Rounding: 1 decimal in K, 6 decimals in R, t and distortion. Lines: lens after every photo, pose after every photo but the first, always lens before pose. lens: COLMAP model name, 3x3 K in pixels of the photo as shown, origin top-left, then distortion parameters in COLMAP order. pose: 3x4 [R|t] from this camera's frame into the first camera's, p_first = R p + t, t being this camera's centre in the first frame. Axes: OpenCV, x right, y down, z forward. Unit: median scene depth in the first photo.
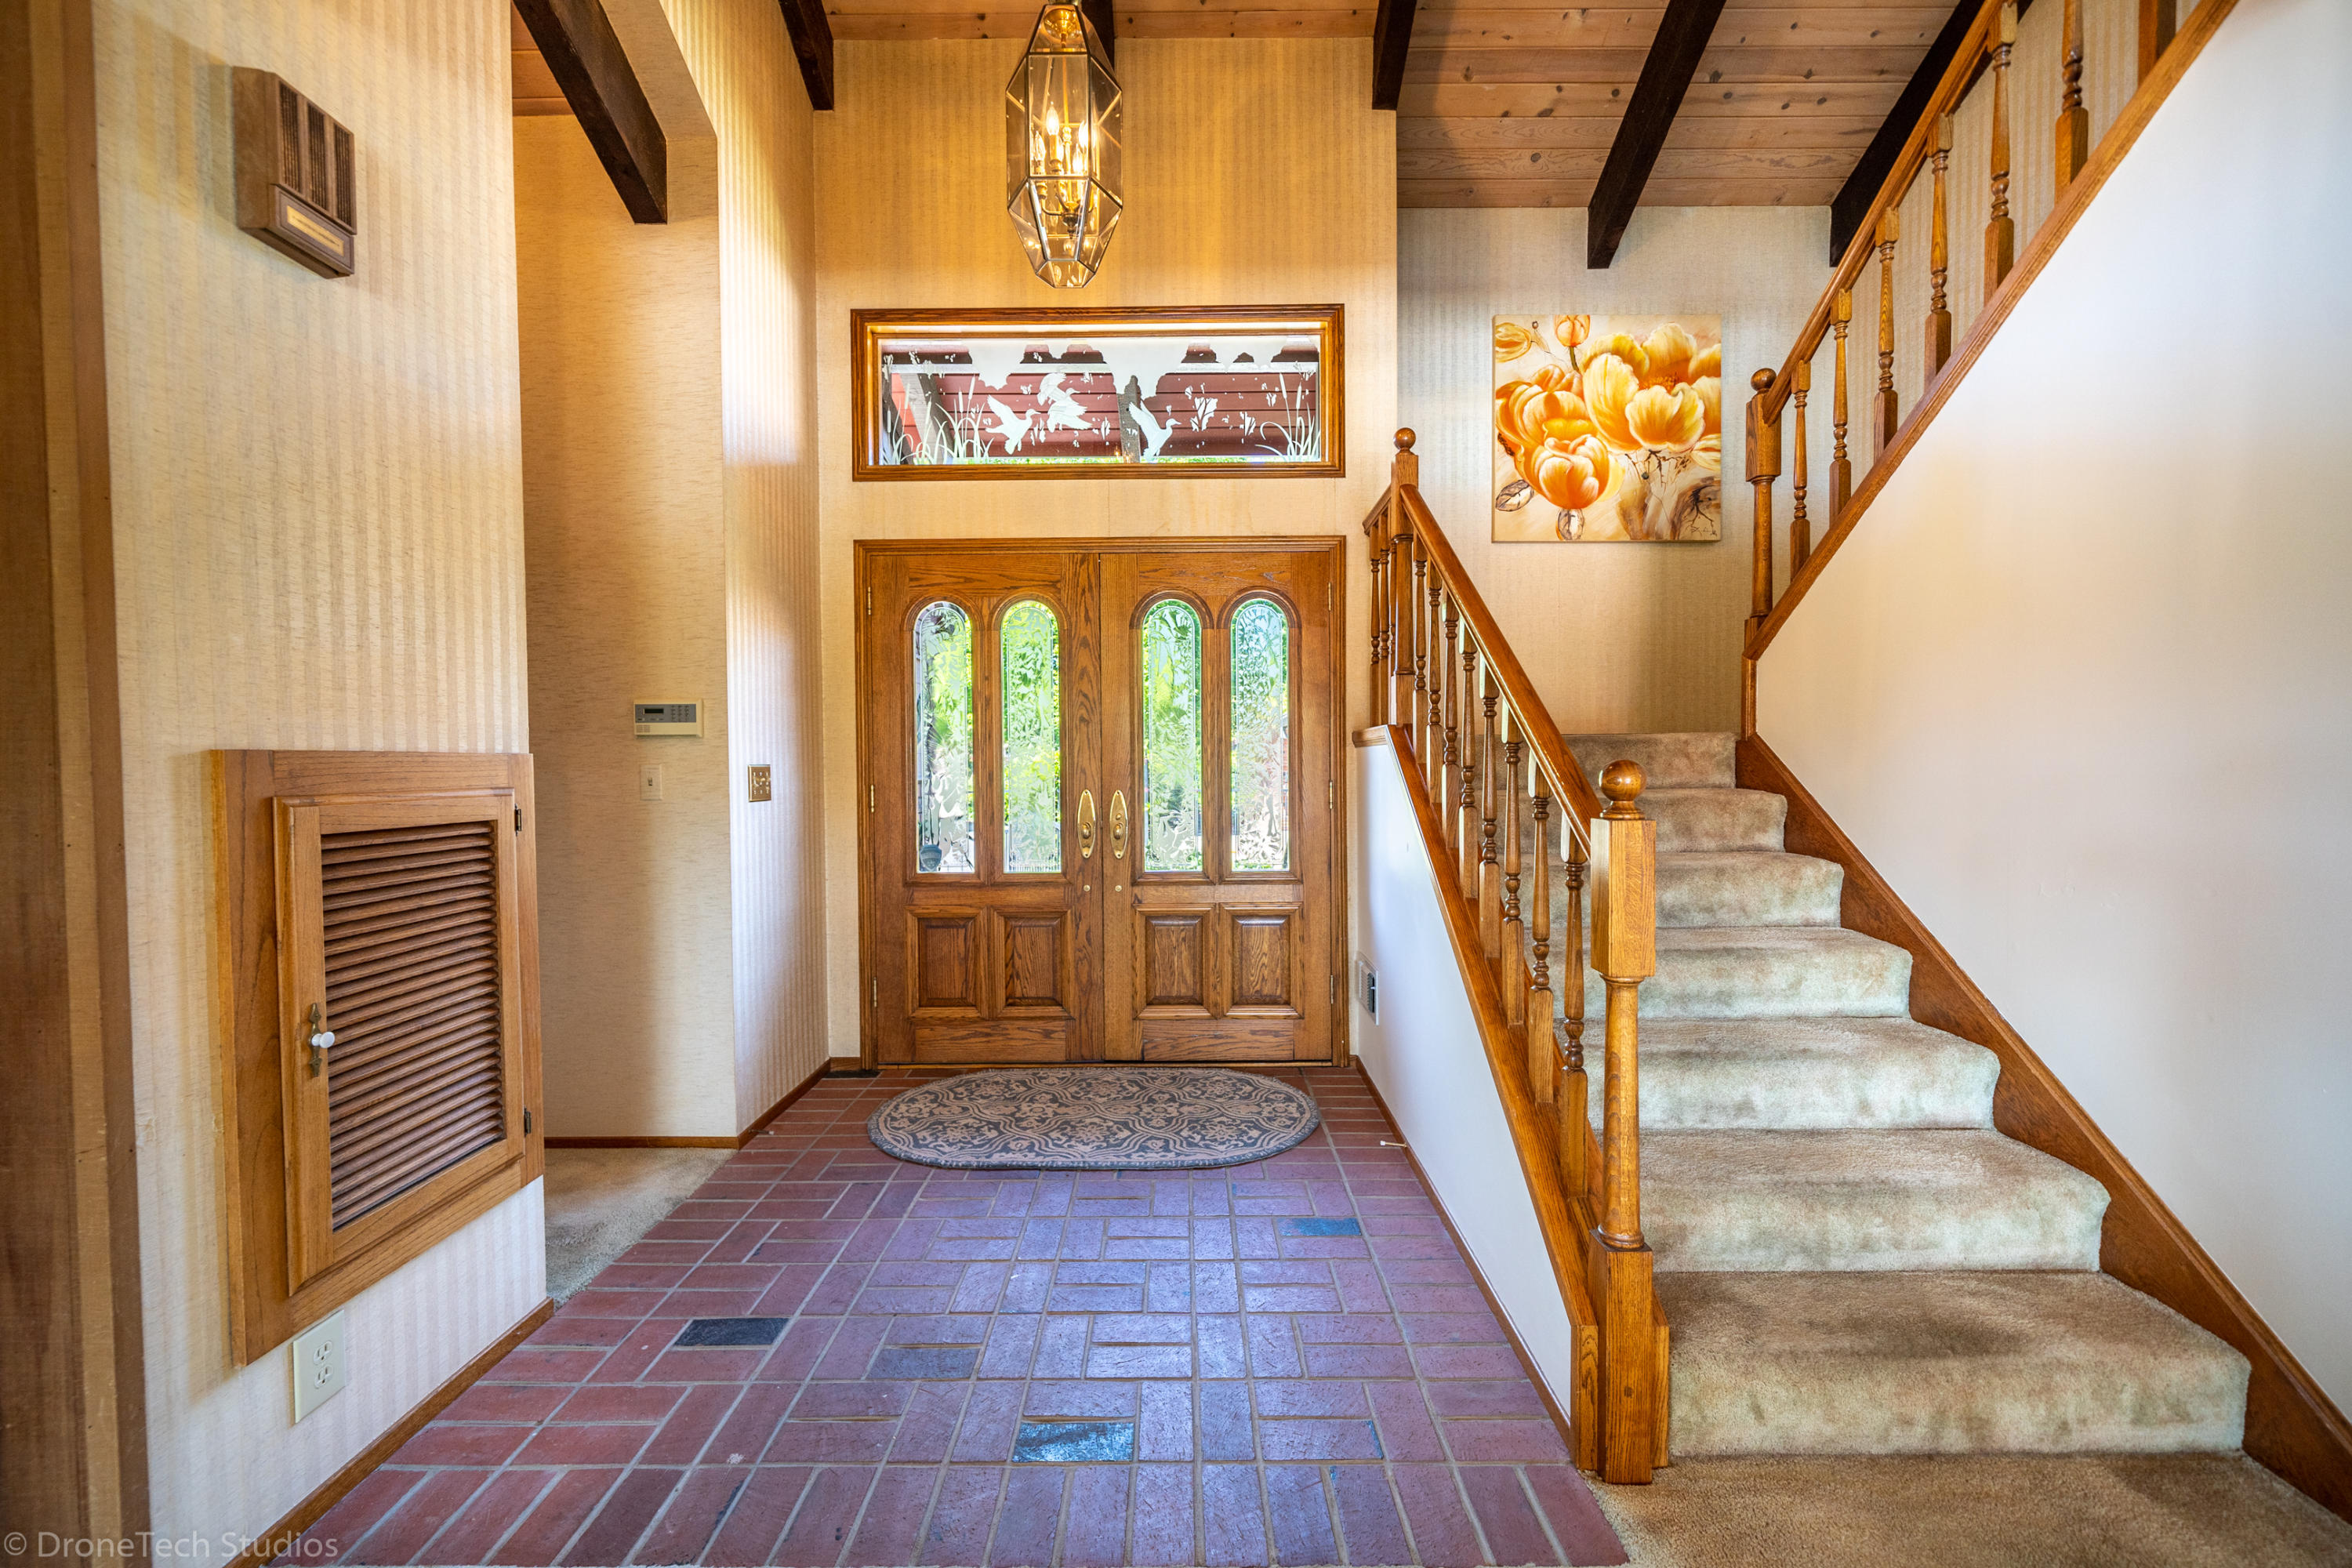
lens RADIAL K [[933.3, 0, 1172.0], [0, 933.3, 781.0], [0, 0, 1]] dist [-0.001568, -0.000009]
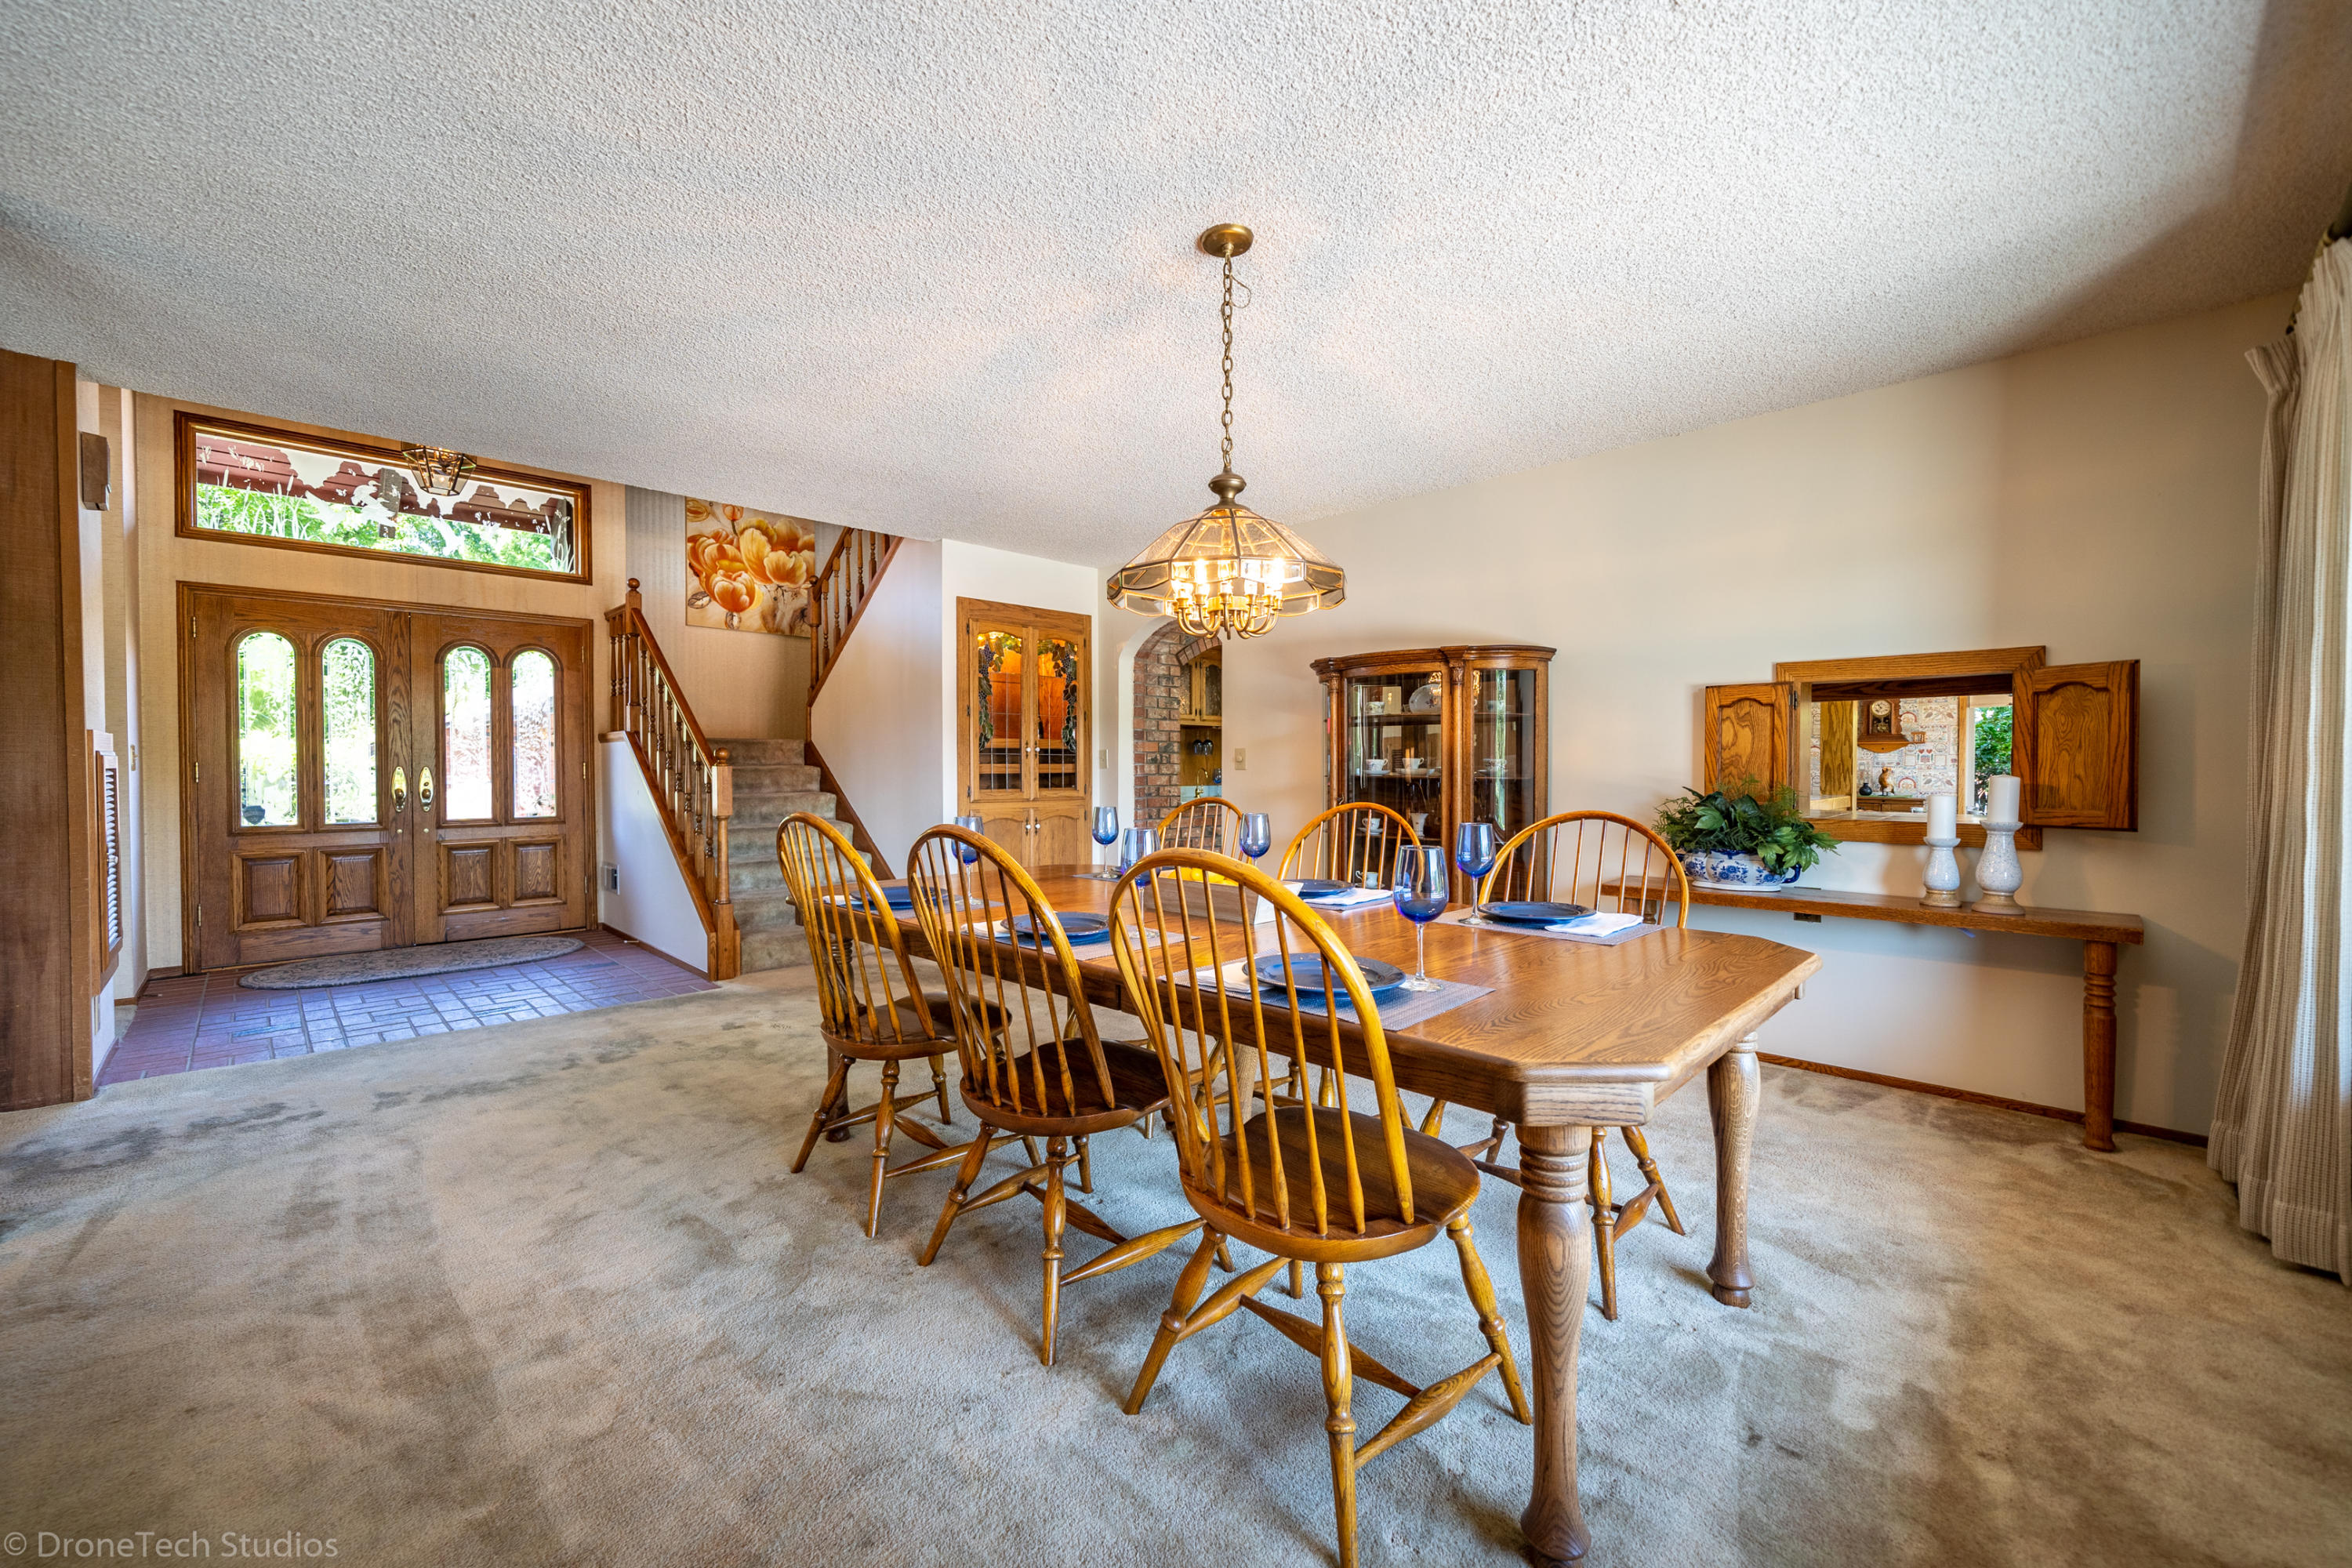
lens RADIAL K [[933.3, 0, 1172.0], [0, 933.3, 781.0], [0, 0, 1]] dist [-0.001568, -0.000009]
pose [[0.701571, -0.006496, 0.712570, -0.288832], [0.008549, 0.999963, 0.000700, 0.042010], [-0.712548, 0.005600, 0.701601, -0.954018]]
